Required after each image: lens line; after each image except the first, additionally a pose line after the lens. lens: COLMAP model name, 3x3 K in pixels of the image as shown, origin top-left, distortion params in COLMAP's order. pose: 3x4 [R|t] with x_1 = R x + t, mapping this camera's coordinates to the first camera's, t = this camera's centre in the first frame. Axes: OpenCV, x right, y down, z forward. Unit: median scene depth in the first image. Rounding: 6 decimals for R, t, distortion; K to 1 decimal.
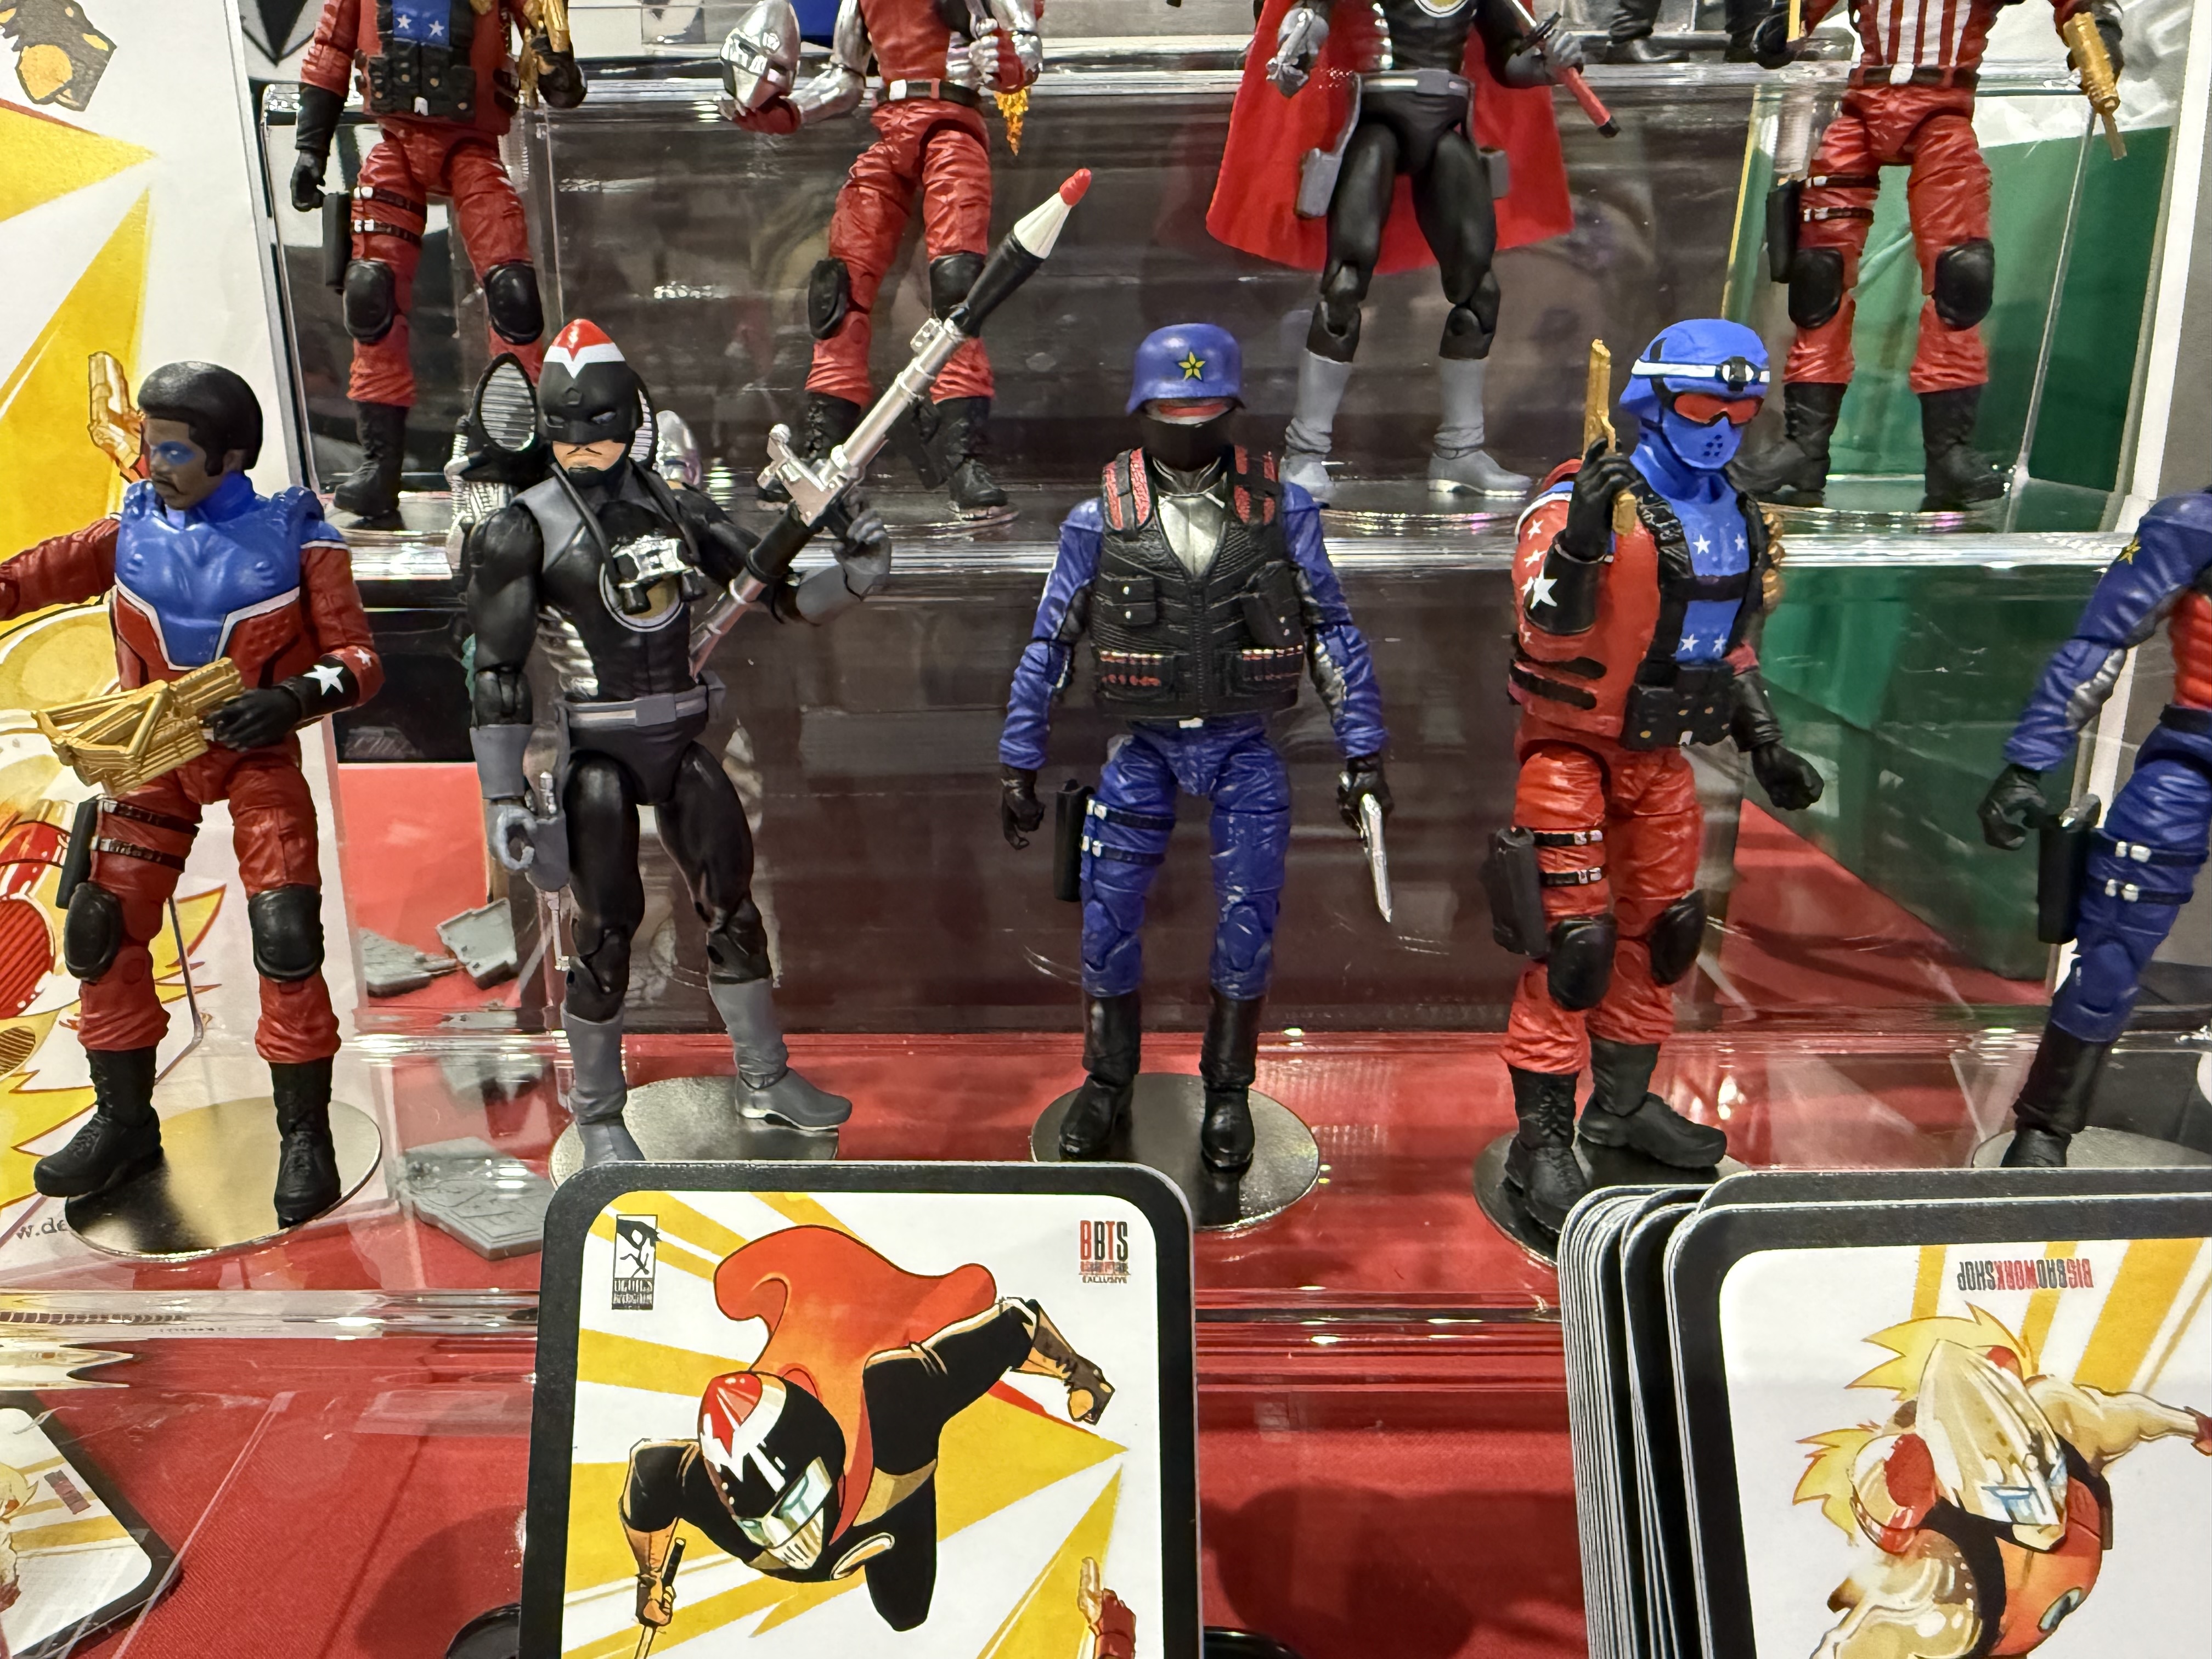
lens RADIAL K [[1550.6, 0, 960.8], [0, 1550.6, 831.5], [0, 0, 1]] dist [0.002017, 0.004612]
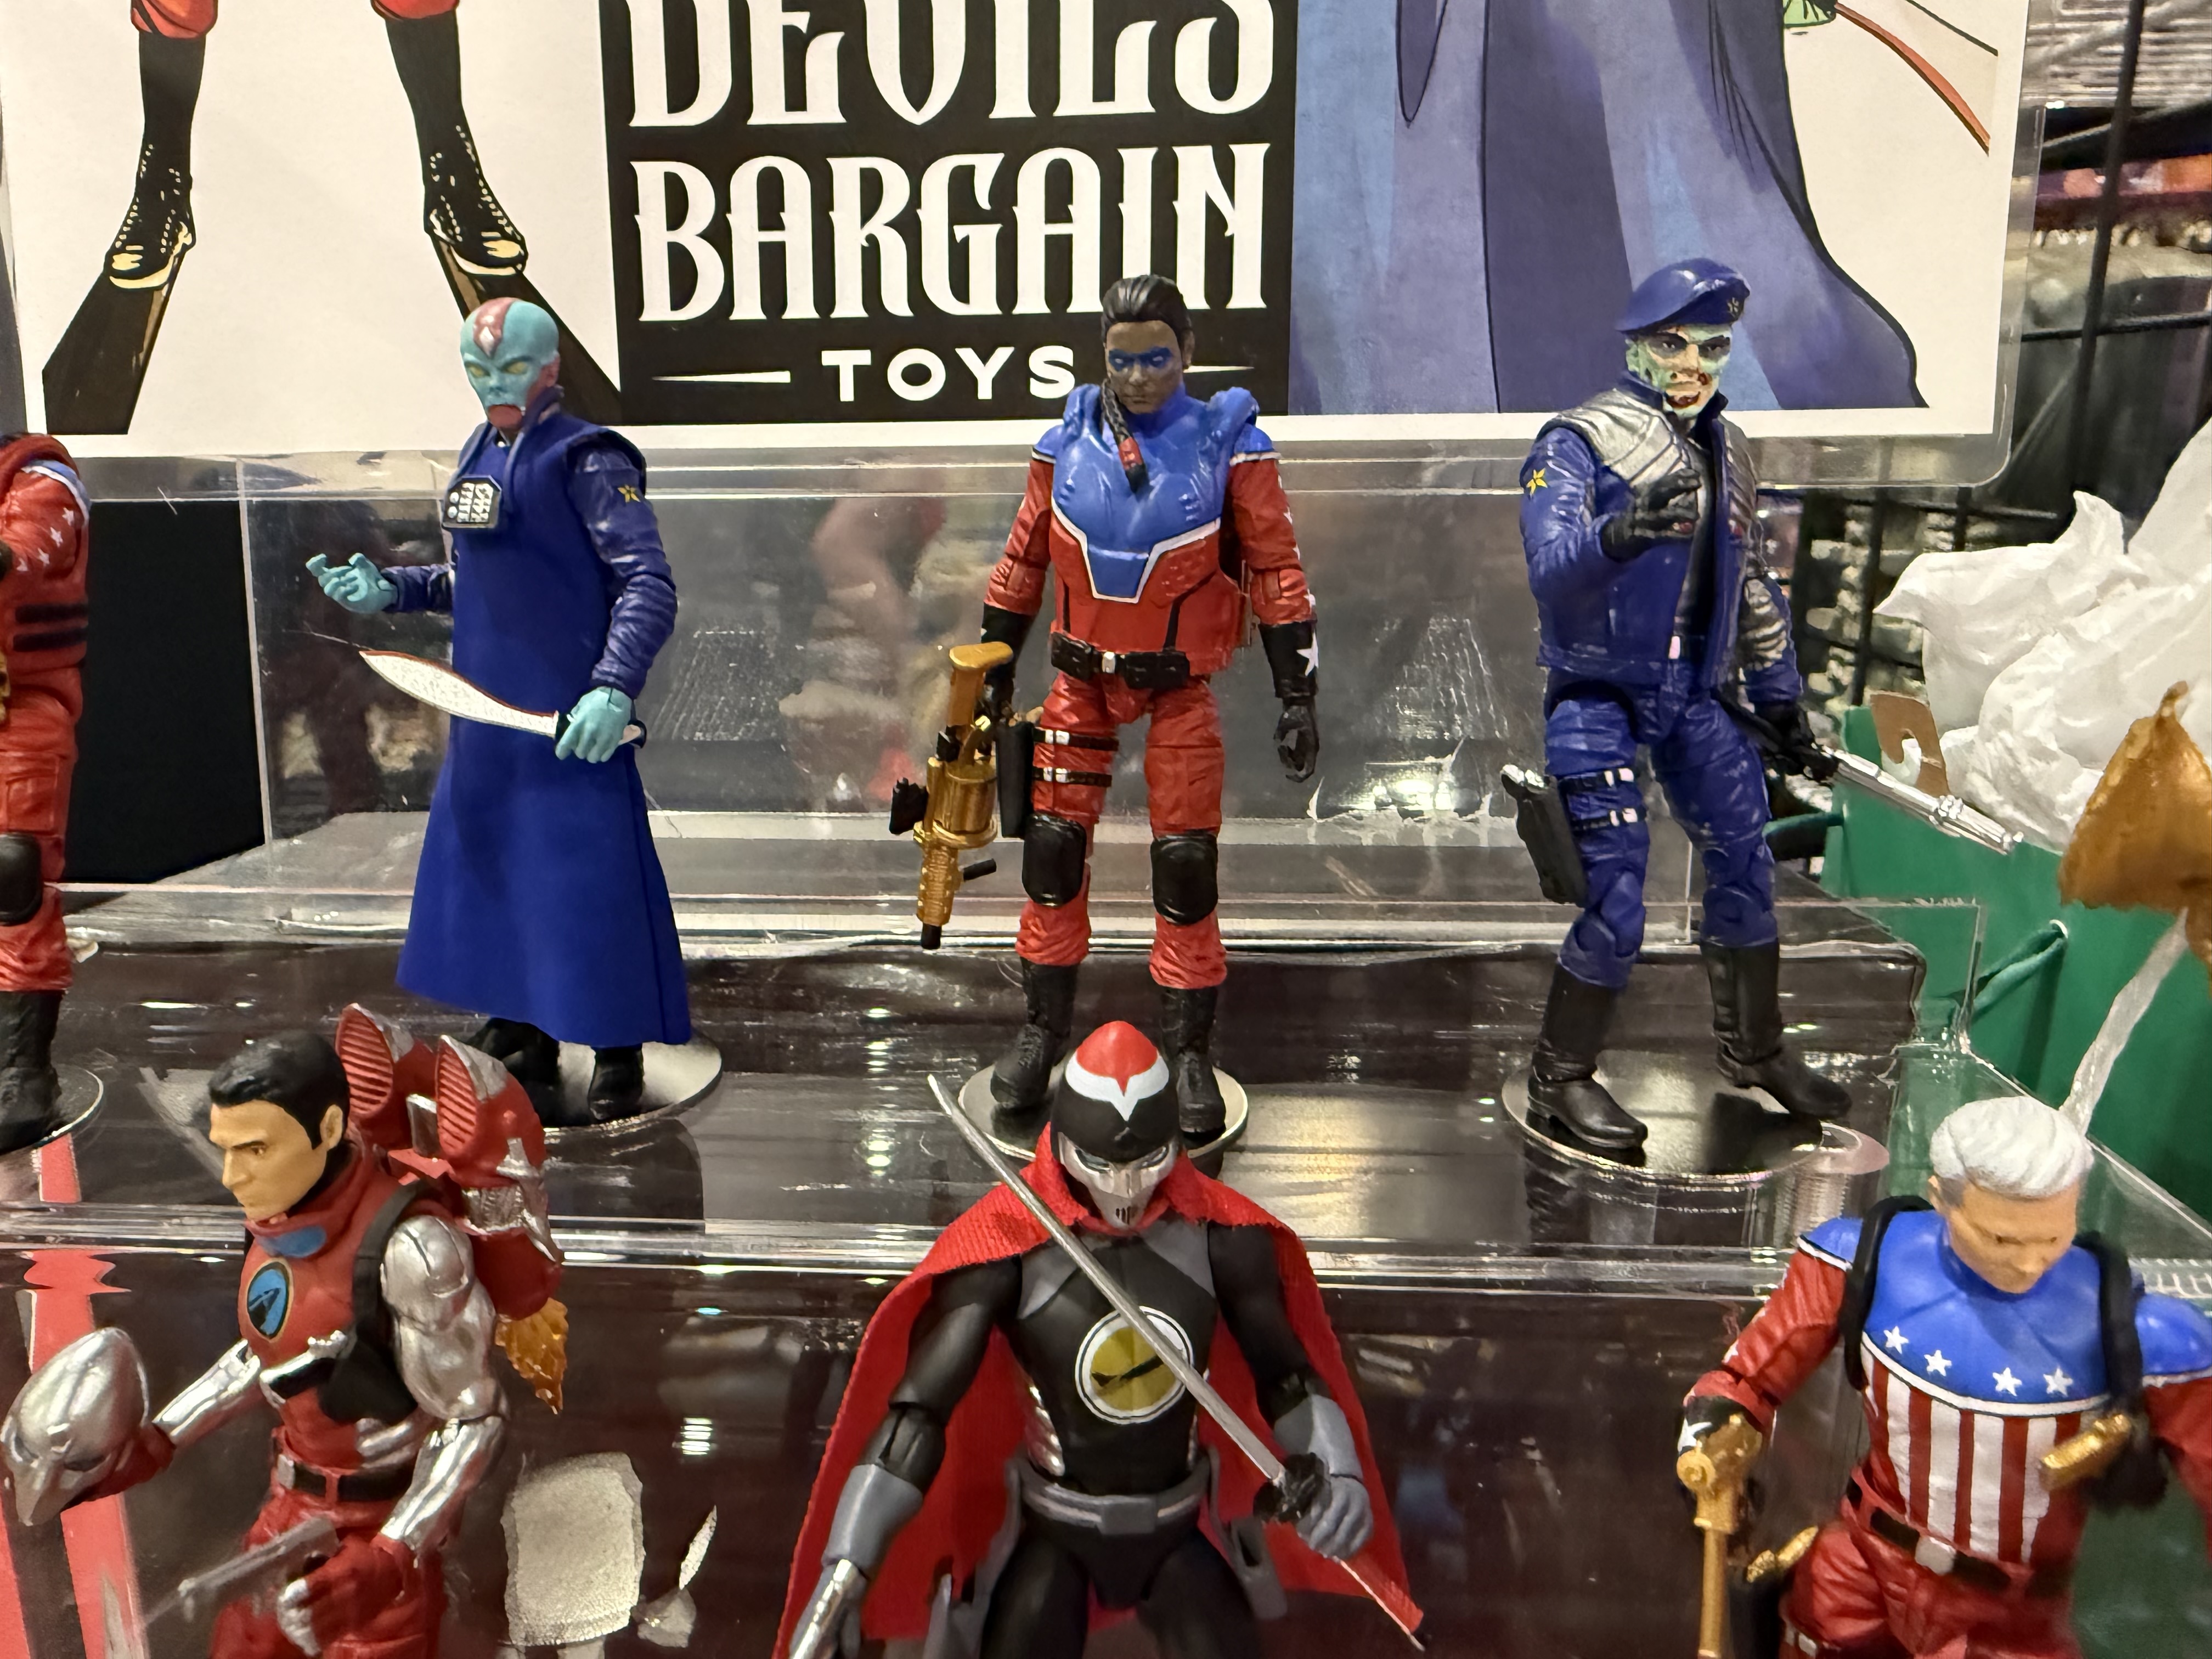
lens RADIAL K [[1550.6, 0, 1010.8], [0, 1550.6, 837.6], [0, 0, 1]] dist [0.002017, 0.004612]
pose [[0.997201, 0.013113, -0.073615, 0.296079], [-0.018607, 0.997051, -0.074448, -0.691797], [0.072422, 0.075609, 0.994504, 0.372834]]
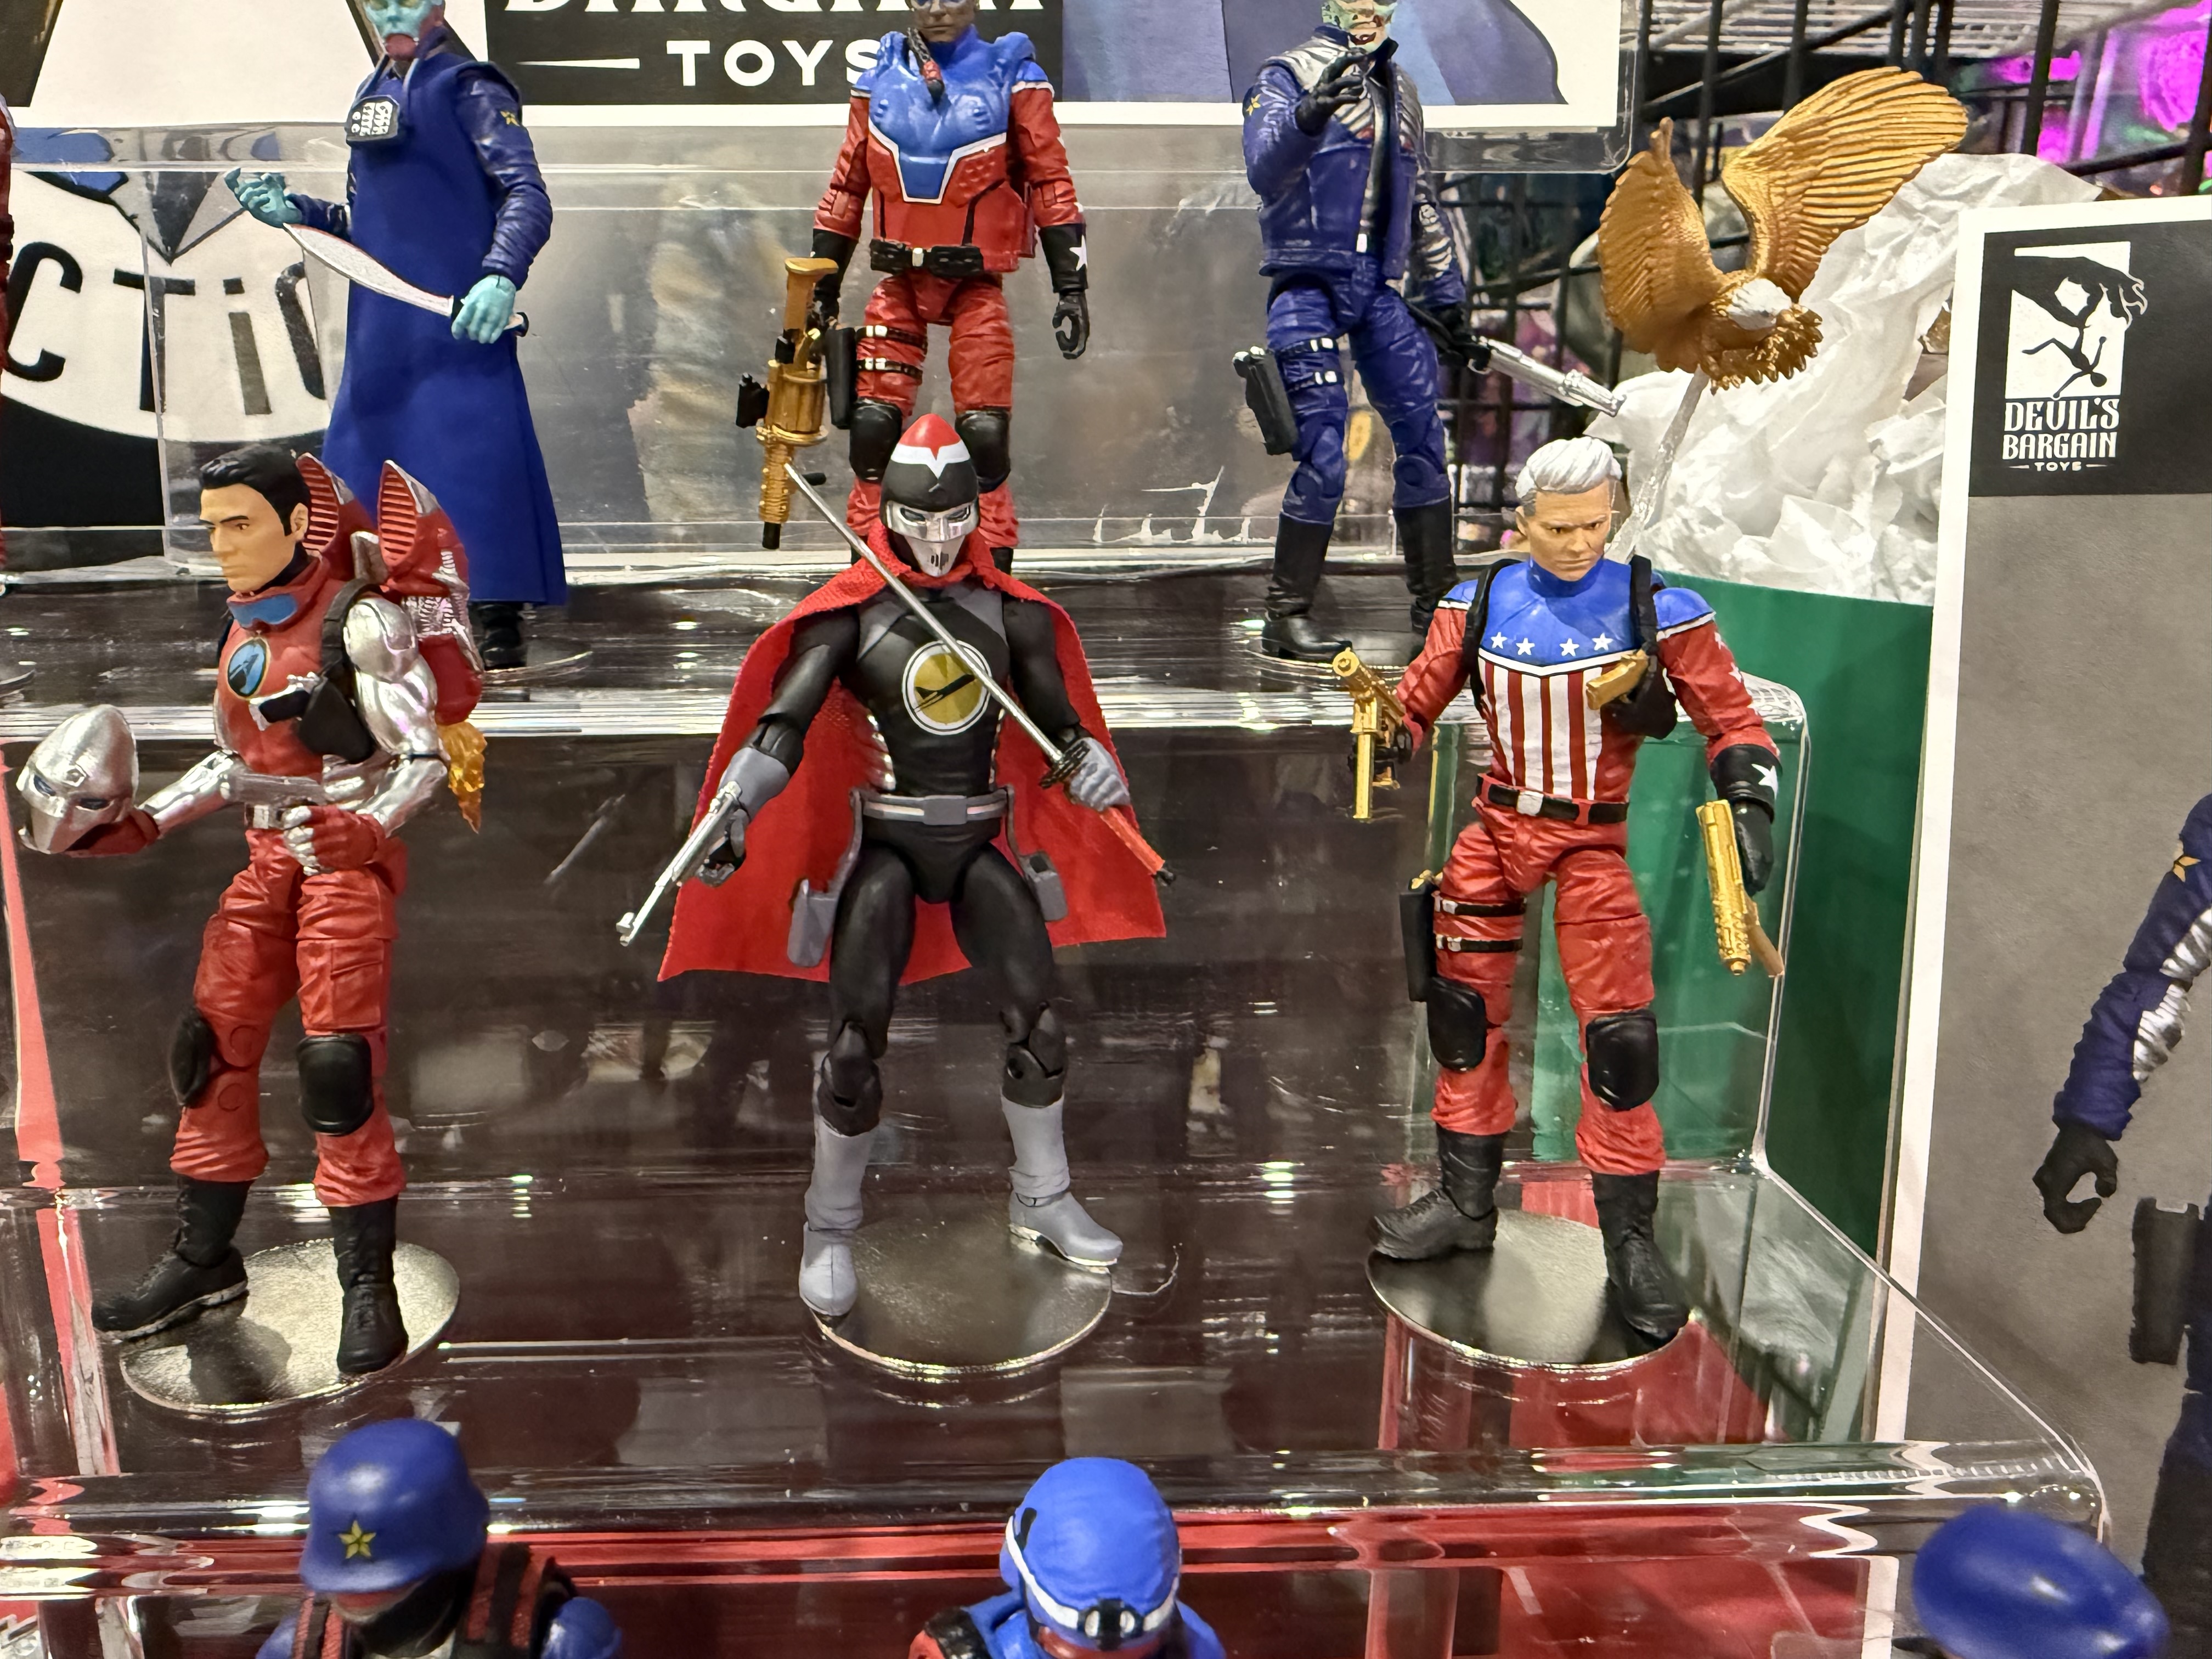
lens RADIAL K [[1550.6, 0, 987.8], [0, 1550.6, 840.1], [0, 0, 1]] dist [0.002017, 0.004612]
pose [[0.999442, -0.005873, 0.032894, 0.296117], [0.008200, 0.997438, -0.071063, -0.407054], [-0.032392, 0.071293, 0.996929, 0.214634]]
